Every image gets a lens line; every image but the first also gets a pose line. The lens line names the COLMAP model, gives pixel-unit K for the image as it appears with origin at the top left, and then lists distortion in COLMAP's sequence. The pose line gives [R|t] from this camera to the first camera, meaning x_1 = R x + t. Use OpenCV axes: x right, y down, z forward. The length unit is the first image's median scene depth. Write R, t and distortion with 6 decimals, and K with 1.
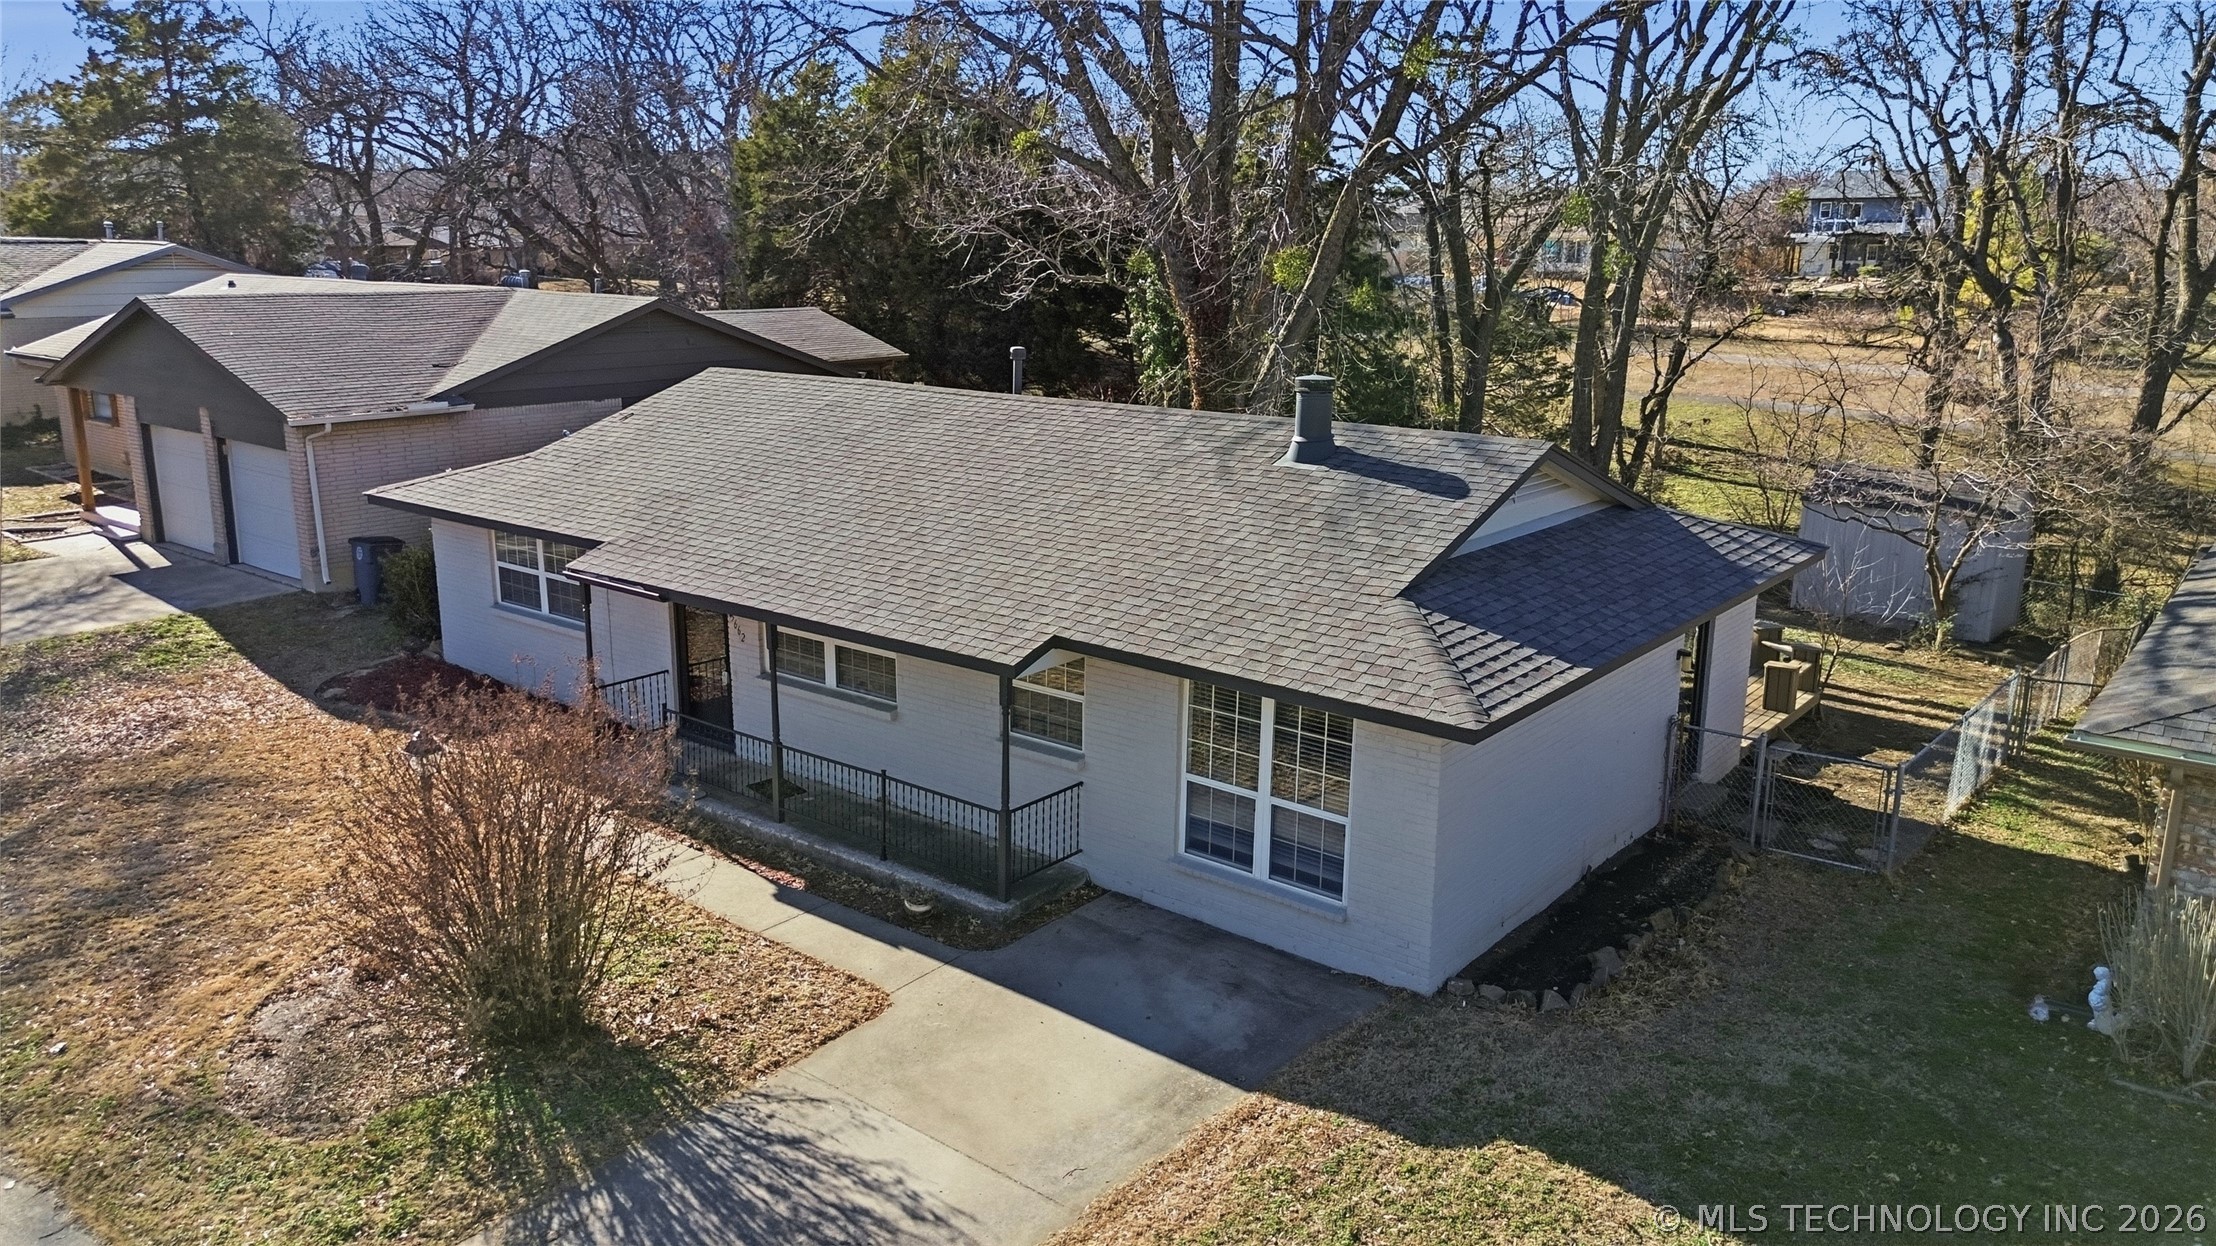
lens RADIAL K [[1582.0, 0, 1108.0], [0, 1582.0, 623.0], [0, 0, 1]] dist [0.053316, -0.050182]
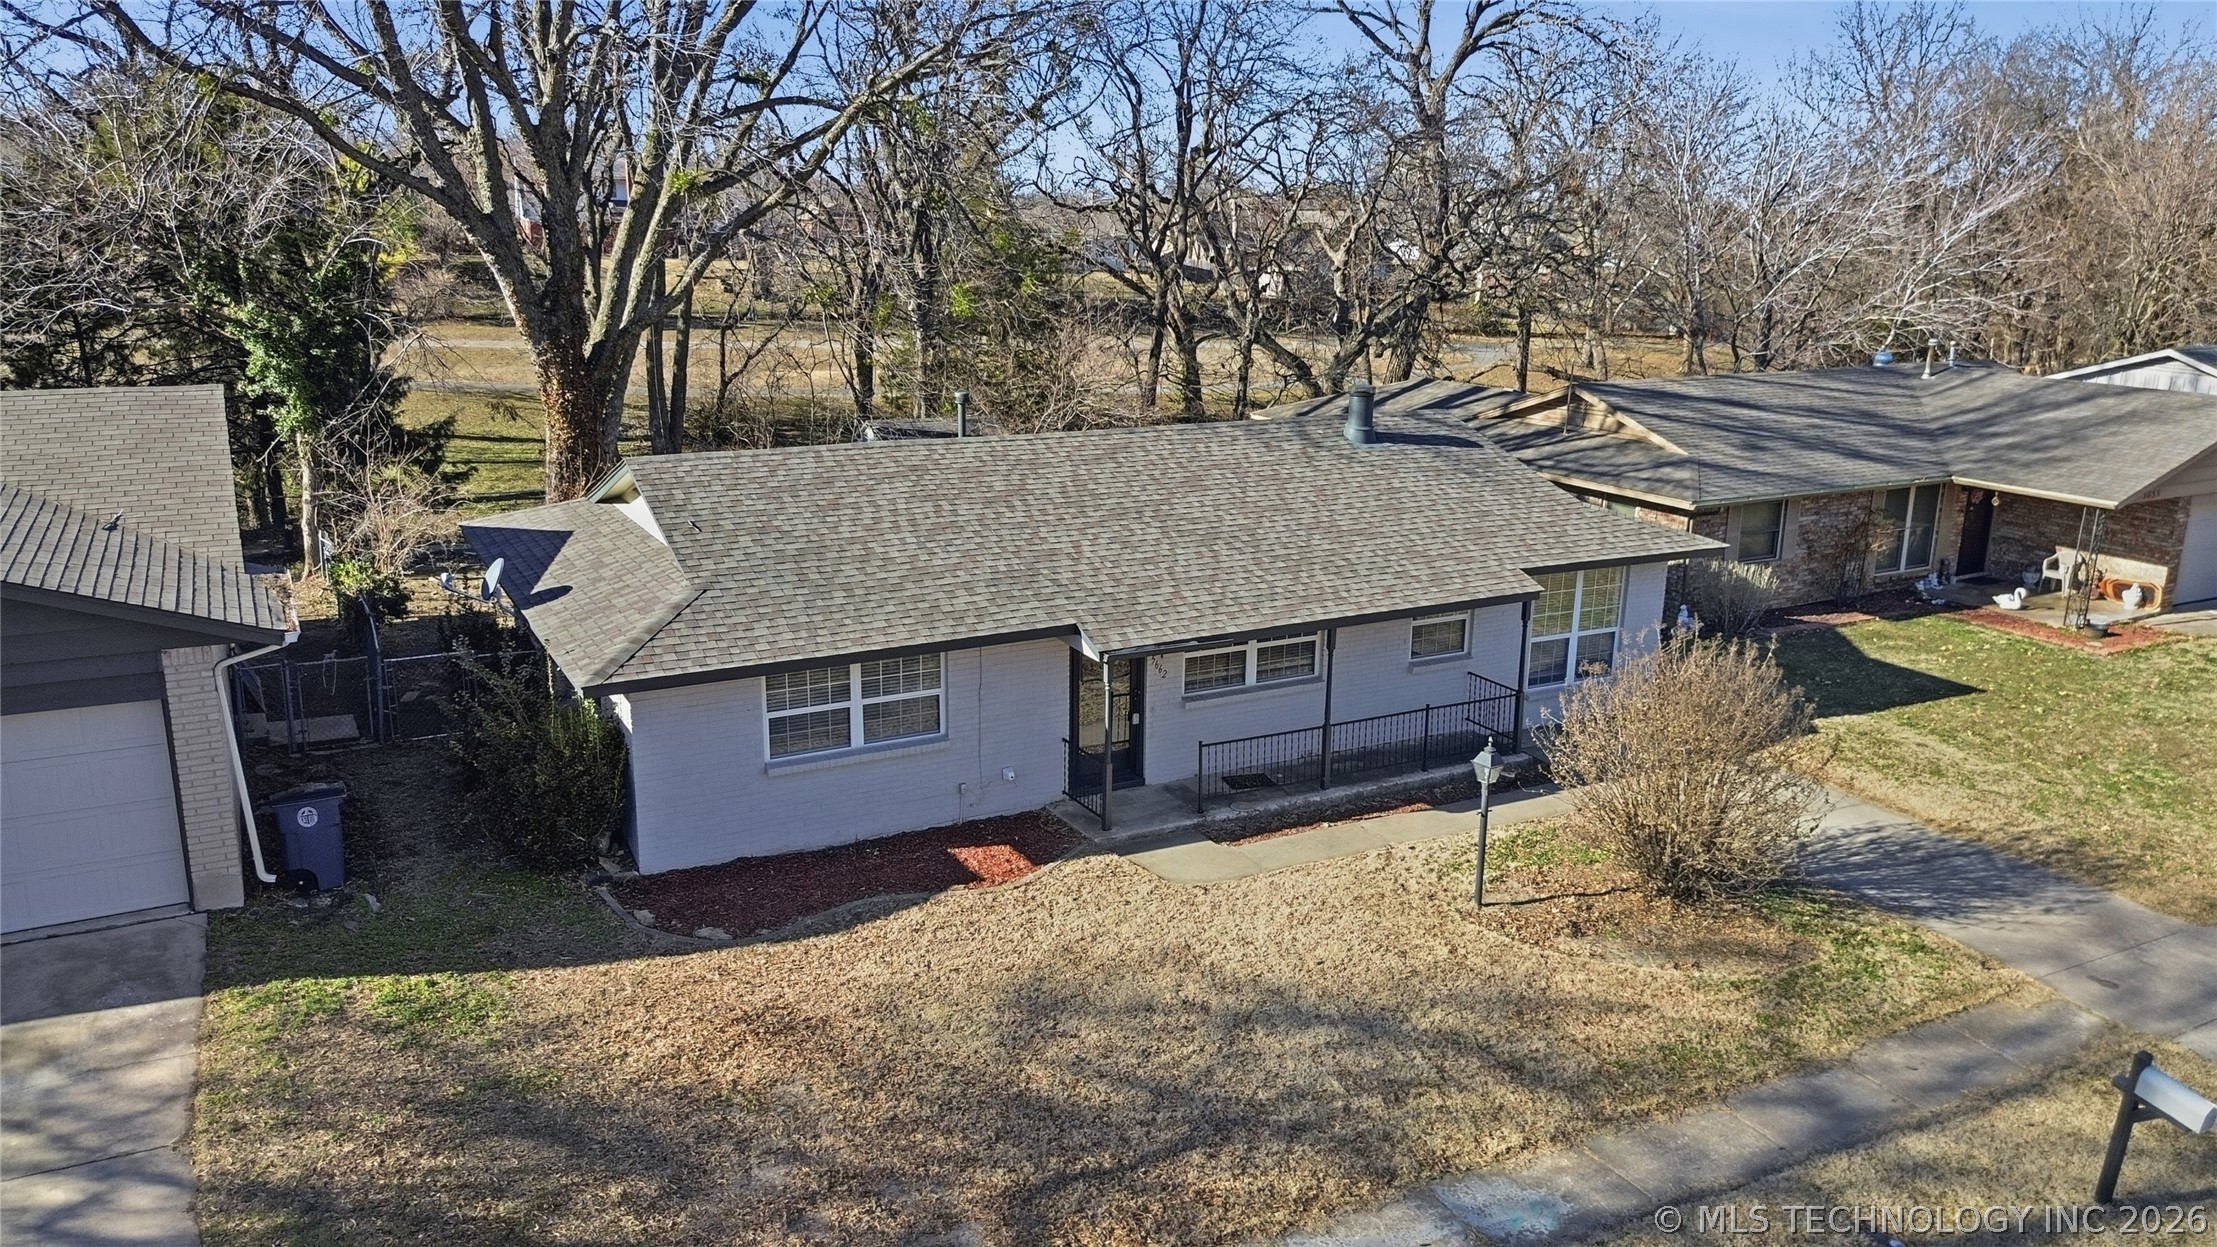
lens RADIAL K [[1582.7, 0, 1108.5], [0, 1582.7, 623.5], [0, 0, 1]] dist [0.053316, -0.050182]
pose [[0.387813, -0.238646, 0.890308, -1.571610], [0.205638, 0.963958, 0.168813, -0.282678], [-0.898507, 0.117614, 0.422910, 0.726638]]
